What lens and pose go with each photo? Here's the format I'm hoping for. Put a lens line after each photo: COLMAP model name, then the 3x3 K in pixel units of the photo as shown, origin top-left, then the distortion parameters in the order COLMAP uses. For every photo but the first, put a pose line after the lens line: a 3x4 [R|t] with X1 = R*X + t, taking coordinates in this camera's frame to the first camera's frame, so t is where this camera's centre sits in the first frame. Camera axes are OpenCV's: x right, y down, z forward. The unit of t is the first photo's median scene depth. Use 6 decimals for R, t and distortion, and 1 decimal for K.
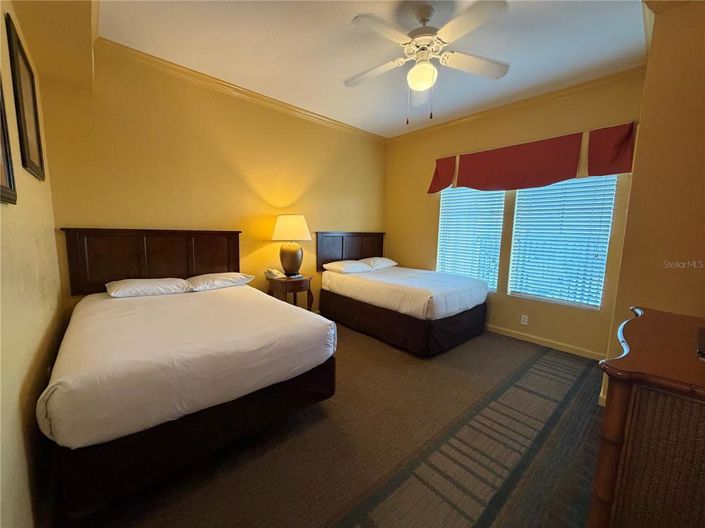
lens RADIAL K [[280.5, 0, 351.4], [0, 280.5, 263.5], [0, 0, 1]] dist [0.000164, -0.000283]
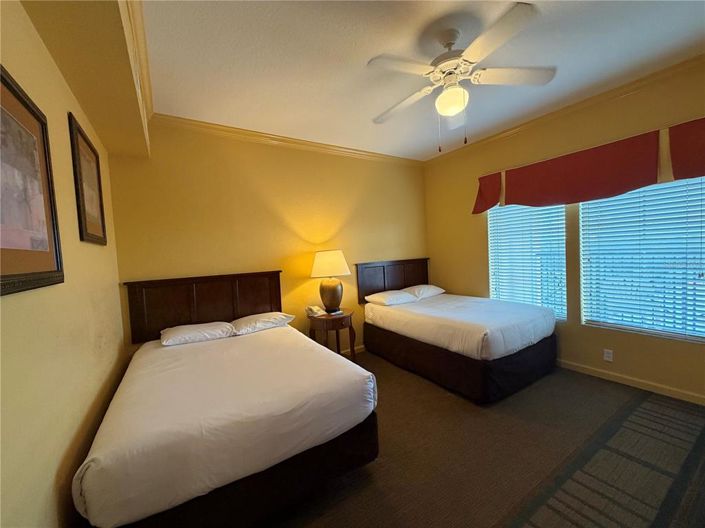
lens RADIAL K [[283.1, 0, 349.8], [0, 283.1, 265.9], [0, 0, 1]] dist [0.000812, -0.000261]
pose [[0.984129, -0.066676, -0.164449, 0.025062], [0.054063, 0.995326, -0.080021, -0.043897], [0.169016, 0.069860, 0.983134, 0.037247]]
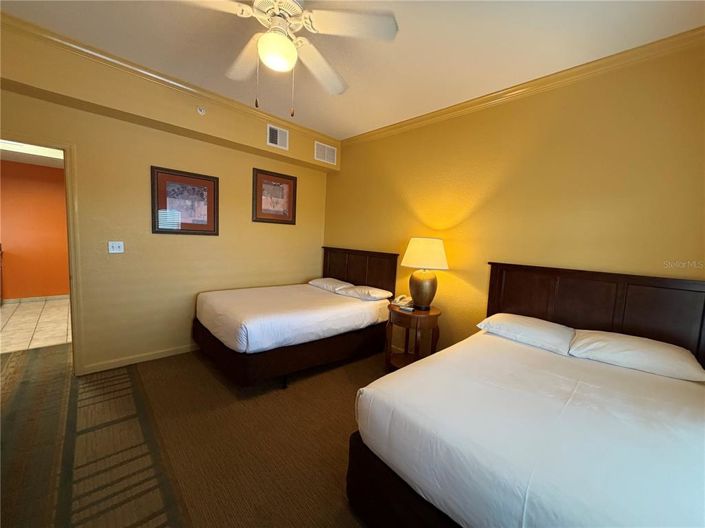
lens RADIAL K [[283.1, 0, 349.8], [0, 283.1, 265.9], [0, 0, 1]] dist [0.000812, -0.000261]
pose [[0.037796, 0.076189, -0.996377, 0.791527], [-0.175510, 0.982096, 0.068439, -0.136728], [0.983752, 0.172287, 0.050491, 0.937032]]
